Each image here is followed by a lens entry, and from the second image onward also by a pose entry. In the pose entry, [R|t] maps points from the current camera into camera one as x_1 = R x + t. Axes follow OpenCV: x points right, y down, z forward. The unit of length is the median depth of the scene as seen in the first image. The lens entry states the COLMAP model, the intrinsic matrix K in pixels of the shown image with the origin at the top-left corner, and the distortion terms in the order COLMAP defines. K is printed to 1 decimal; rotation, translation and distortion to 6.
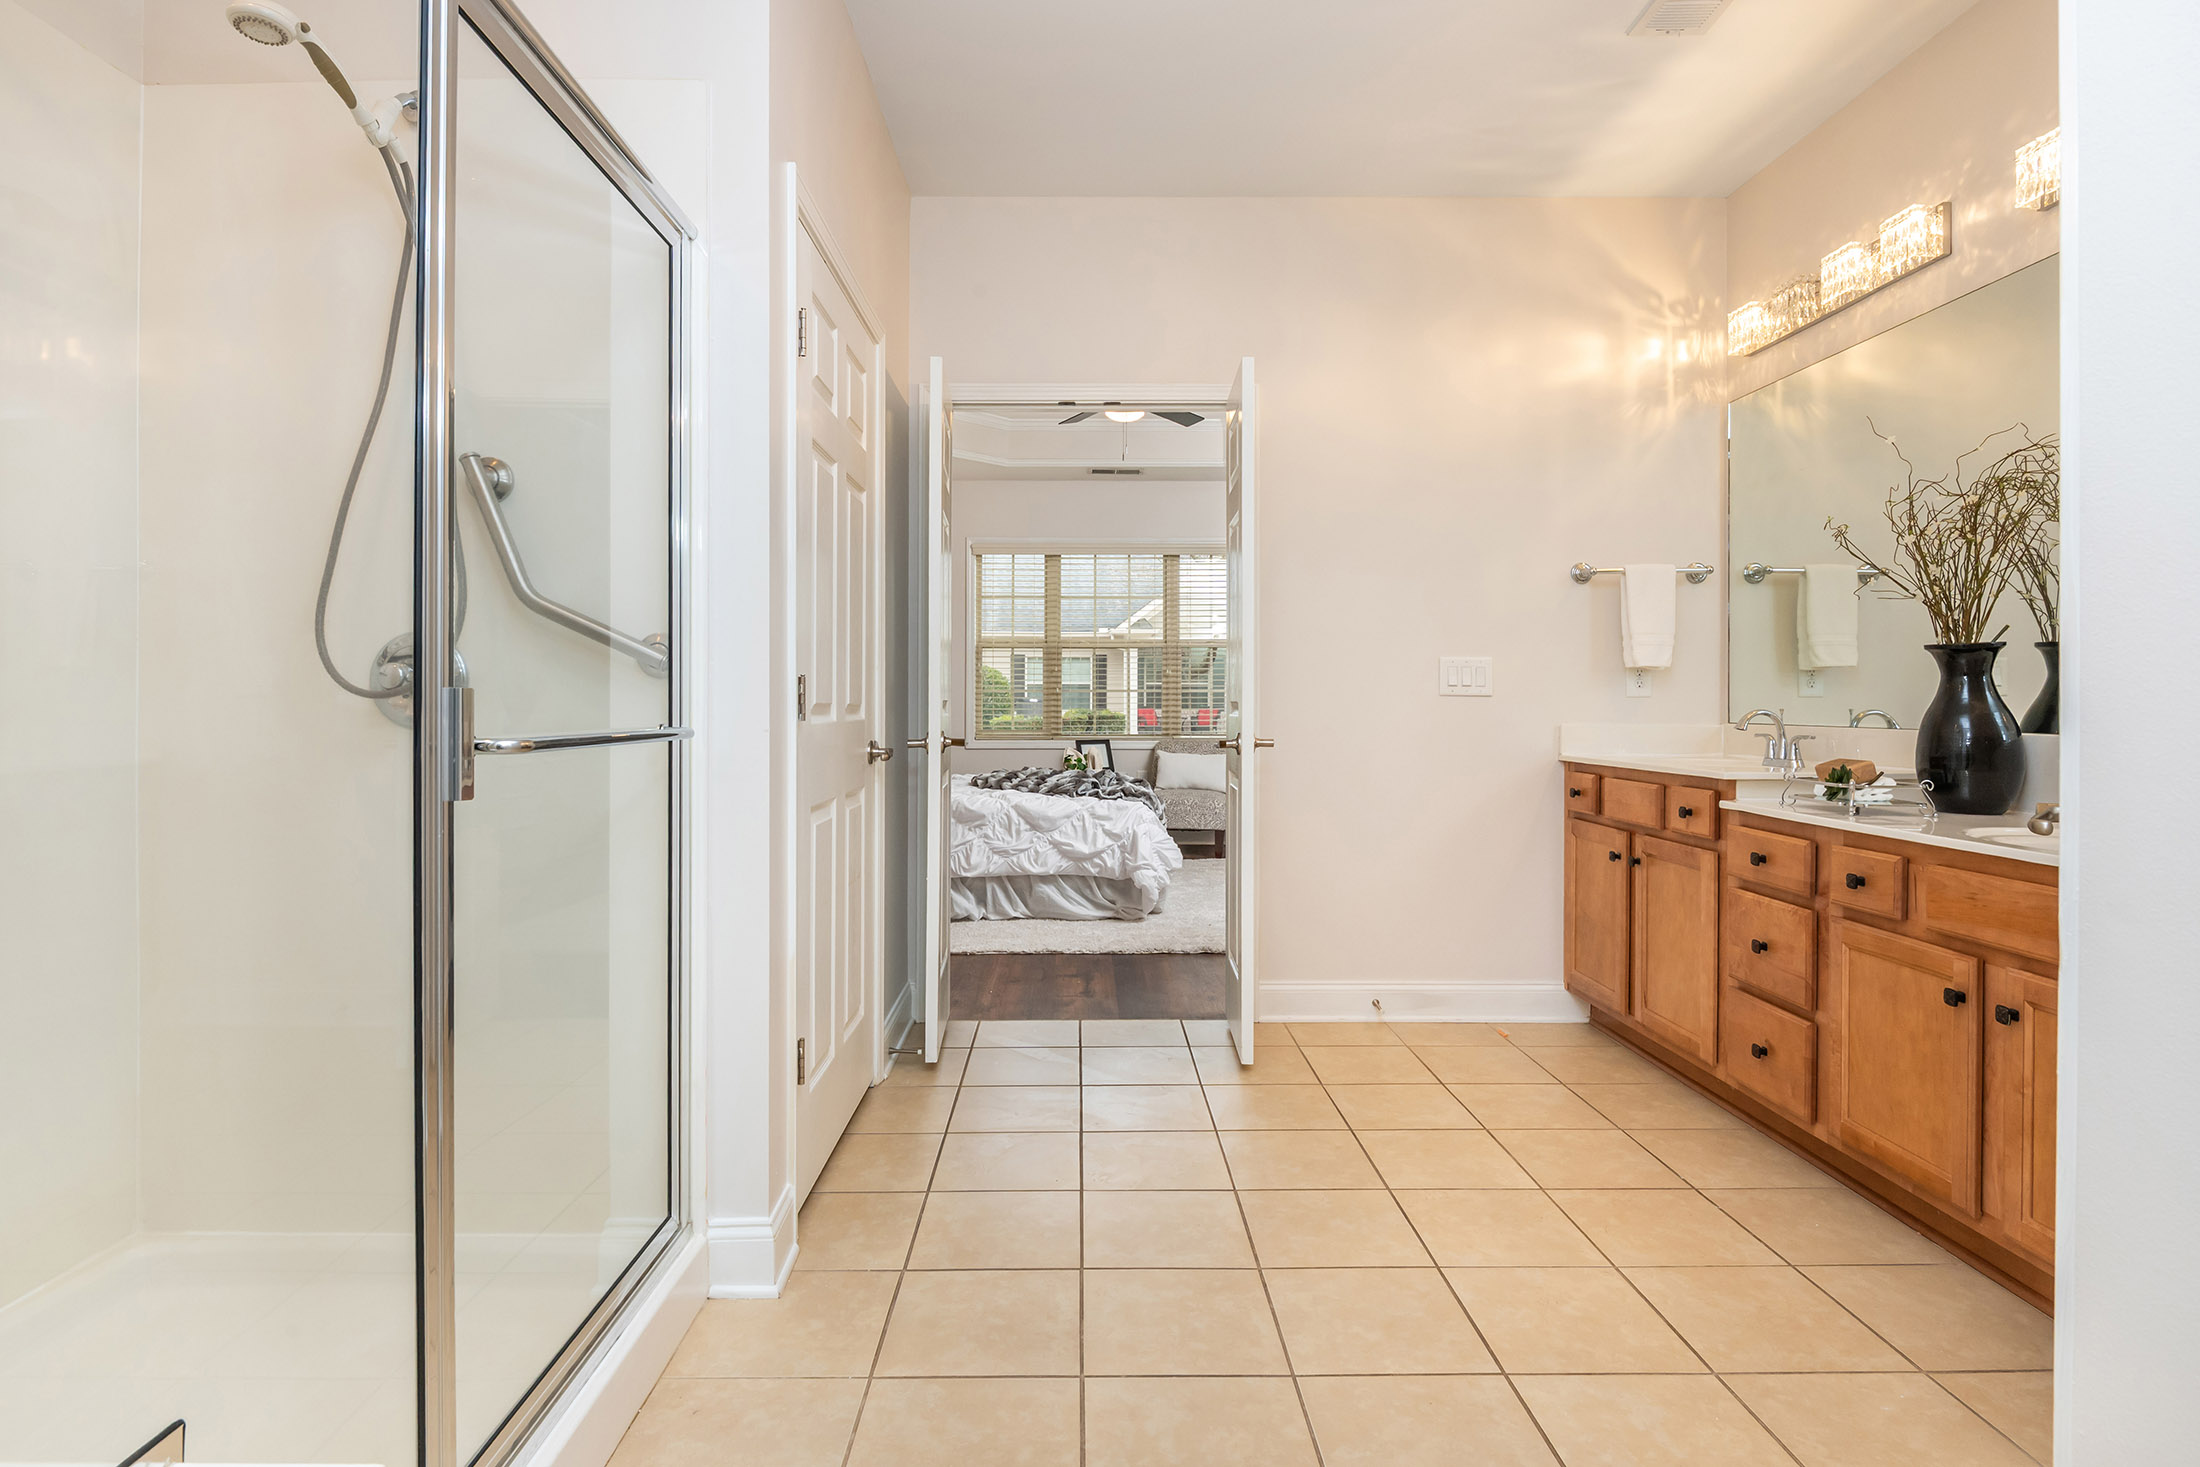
lens RADIAL K [[1122.5, 0, 1103.8], [0, 1122.5, 724.6], [0, 0, 1]] dist [0.011850, -0.011942]
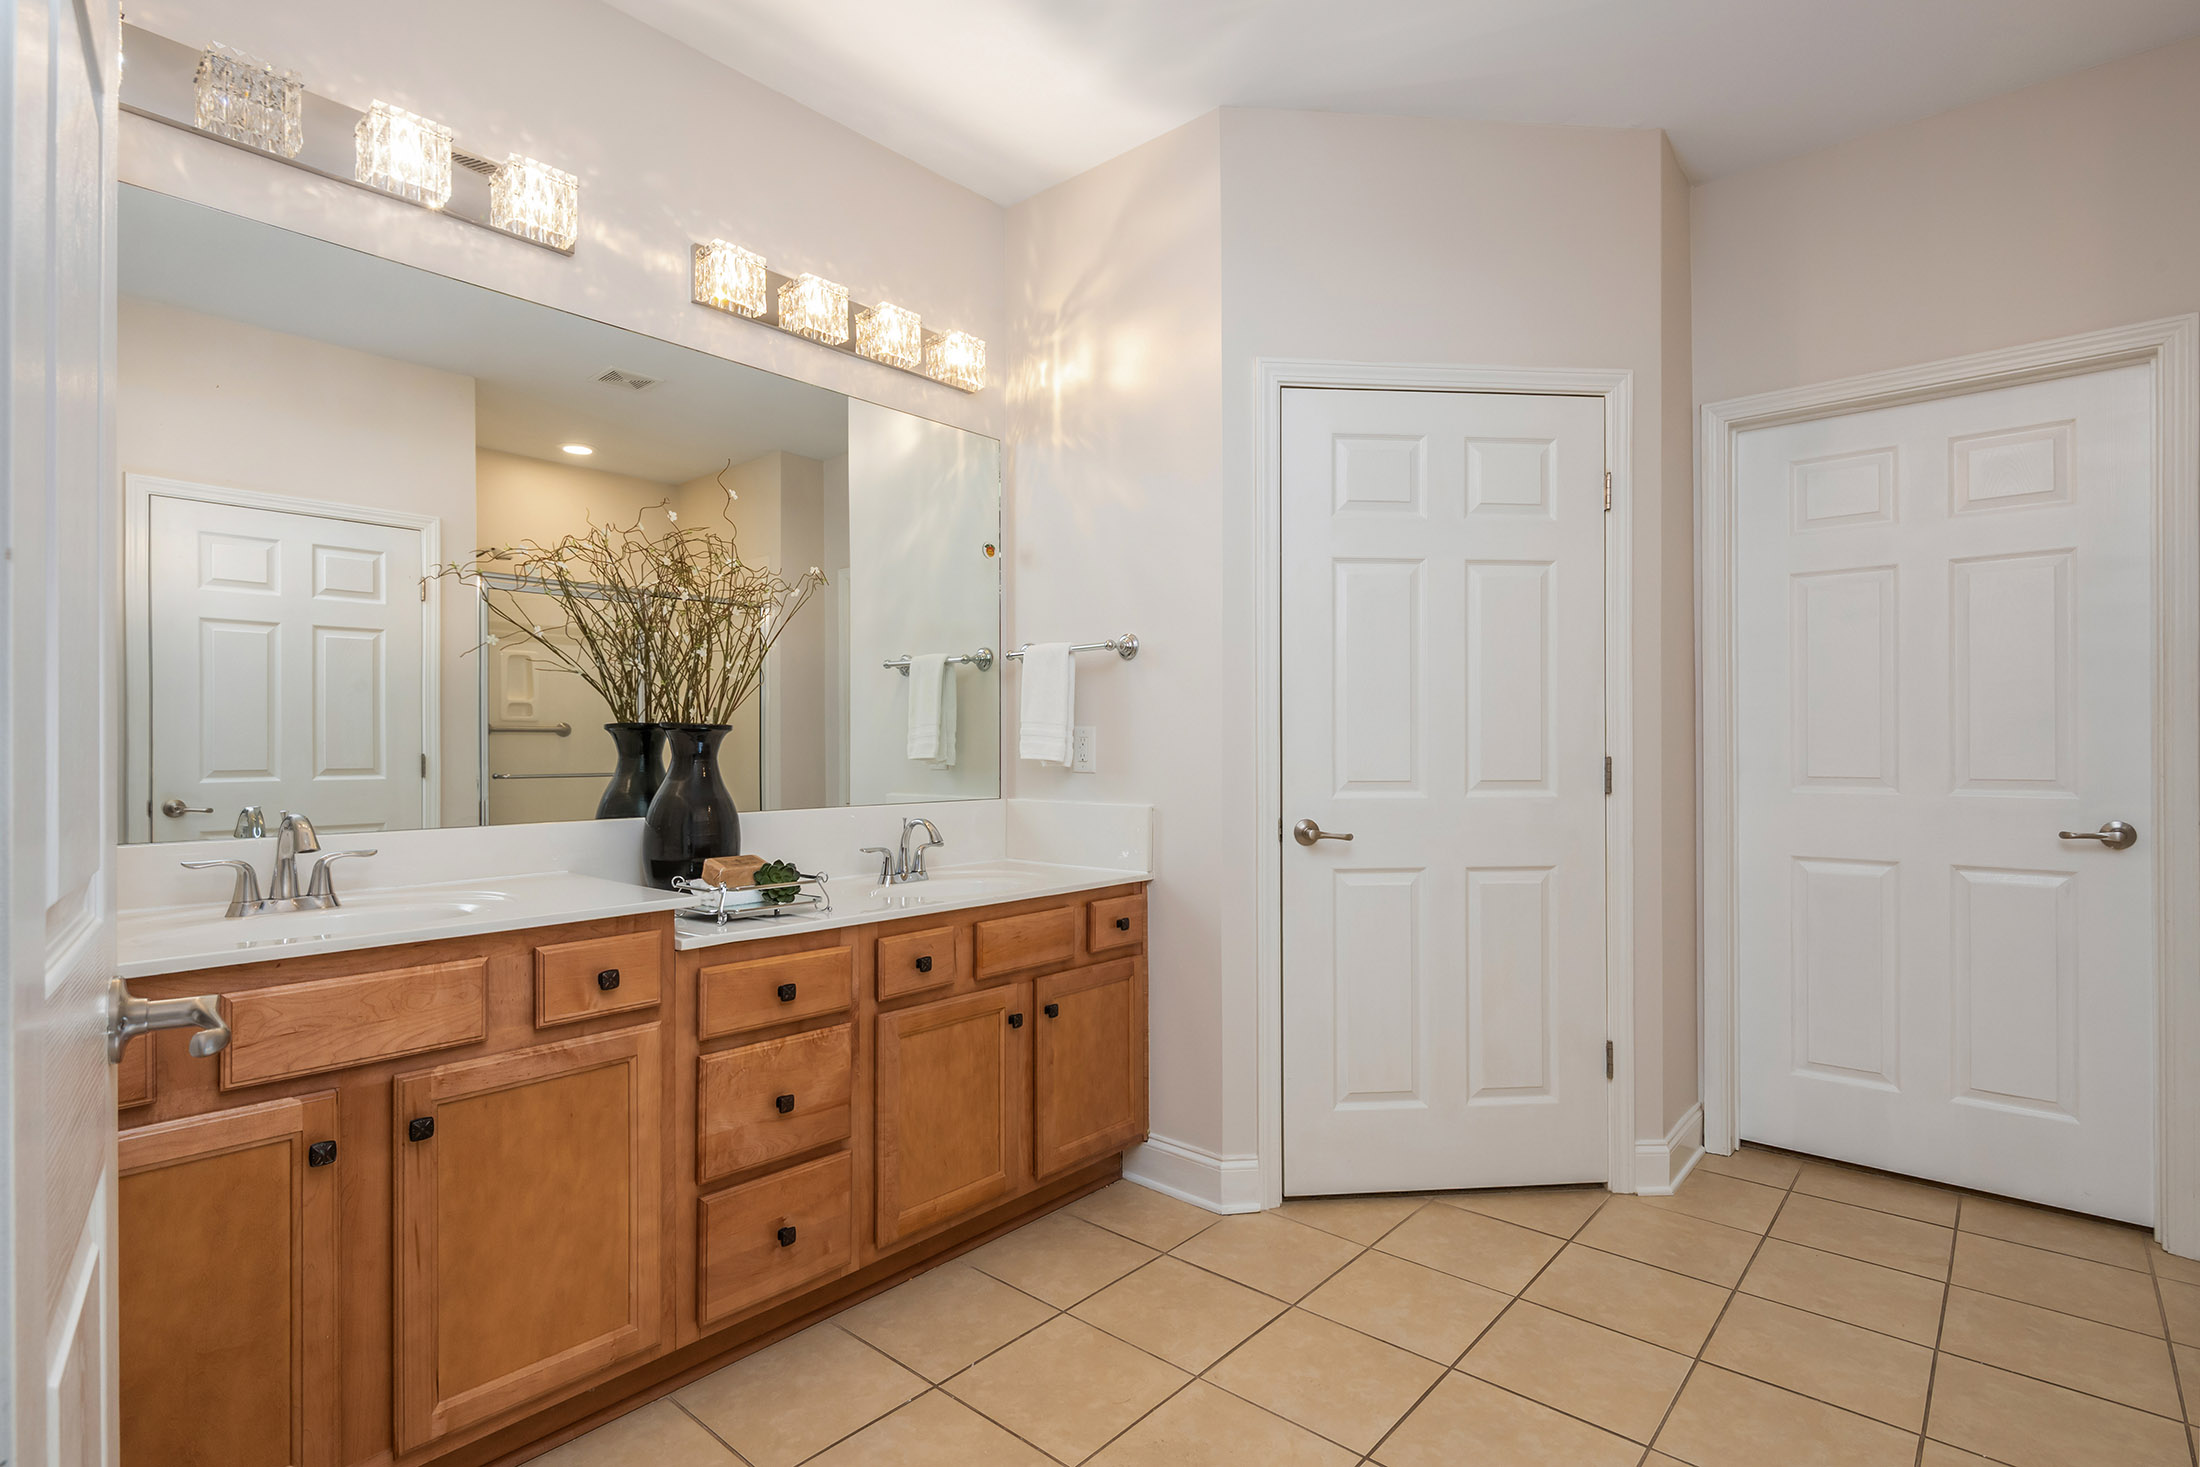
lens RADIAL K [[1075.9, 0, 1100.0], [0, 1075.9, 733.5], [0, 0, 1]] dist [0.010010, -0.000519]
pose [[-0.736835, 0.002693, 0.676067, -0.111578], [0.013883, 0.999841, 0.011148, -0.081471], [-0.675930, 0.017600, -0.736756, 1.698943]]
